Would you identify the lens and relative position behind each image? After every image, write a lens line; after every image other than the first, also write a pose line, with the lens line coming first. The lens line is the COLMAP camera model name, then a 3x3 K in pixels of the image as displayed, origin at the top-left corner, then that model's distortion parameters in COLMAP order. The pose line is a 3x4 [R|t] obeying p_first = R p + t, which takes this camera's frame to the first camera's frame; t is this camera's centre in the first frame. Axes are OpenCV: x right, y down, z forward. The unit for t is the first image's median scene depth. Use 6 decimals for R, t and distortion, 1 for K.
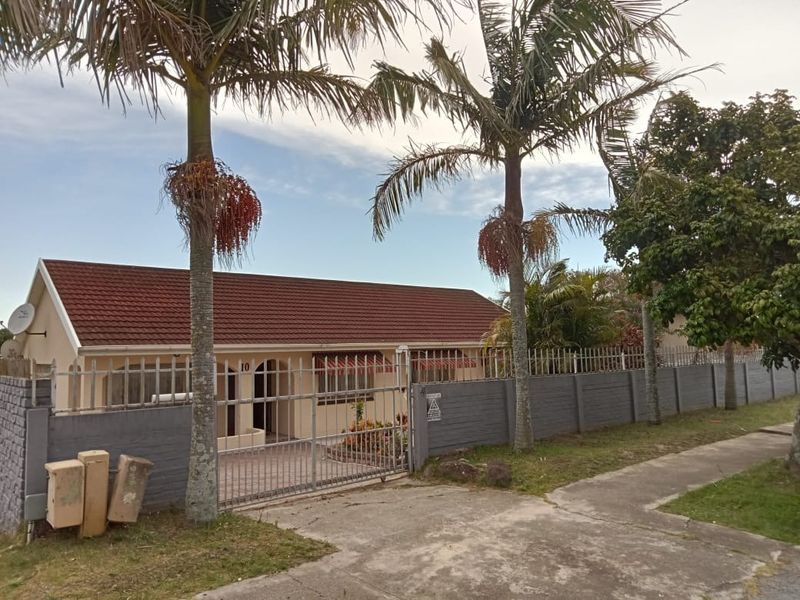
lens RADIAL K [[607.6, 0, 400.0], [0, 607.6, 300.0], [0, 0, 1]] dist [0.042194, -0.046948]
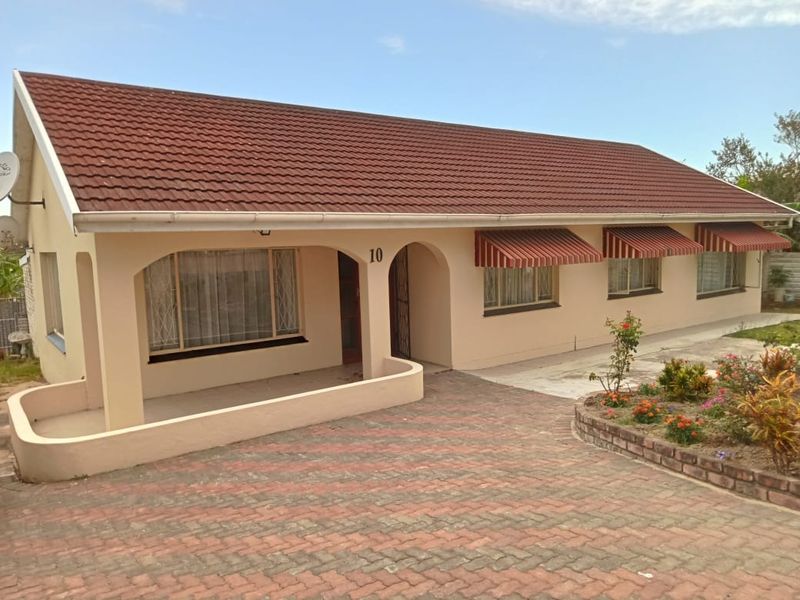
lens RADIAL K [[607.6, 0, 400.0], [0, 607.6, 300.0], [0, 0, 1]] dist [0.042194, -0.046948]
pose [[0.997507, -0.002496, -0.070521, -0.212776], [0.015017, 0.983992, 0.177577, 0.056369], [0.068949, -0.178193, 0.981577, 0.480276]]
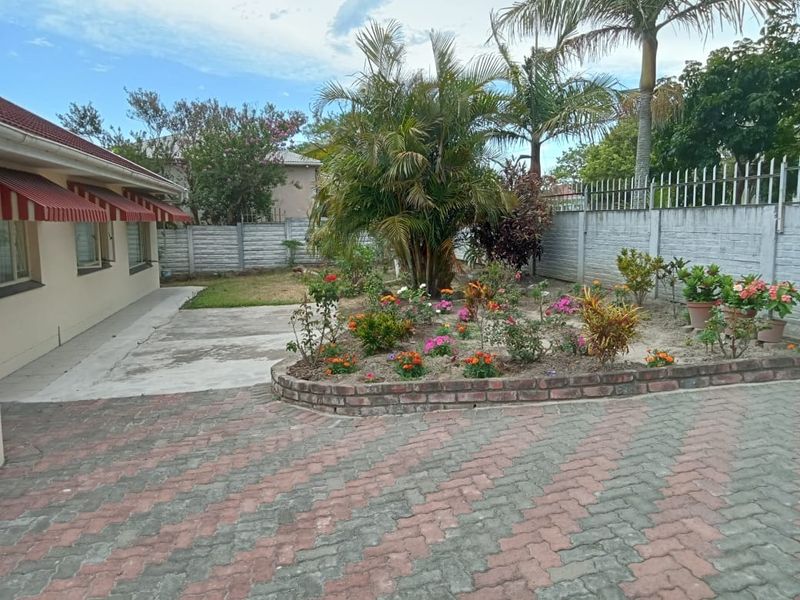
lens RADIAL K [[607.6, 0, 400.0], [0, 607.6, 300.0], [0, 0, 1]] dist [0.042194, -0.046948]
pose [[0.459792, -0.092490, 0.883197, -0.403978], [-0.077620, 0.986569, 0.143725, 0.114872], [-0.884628, -0.134637, 0.446437, 0.728256]]
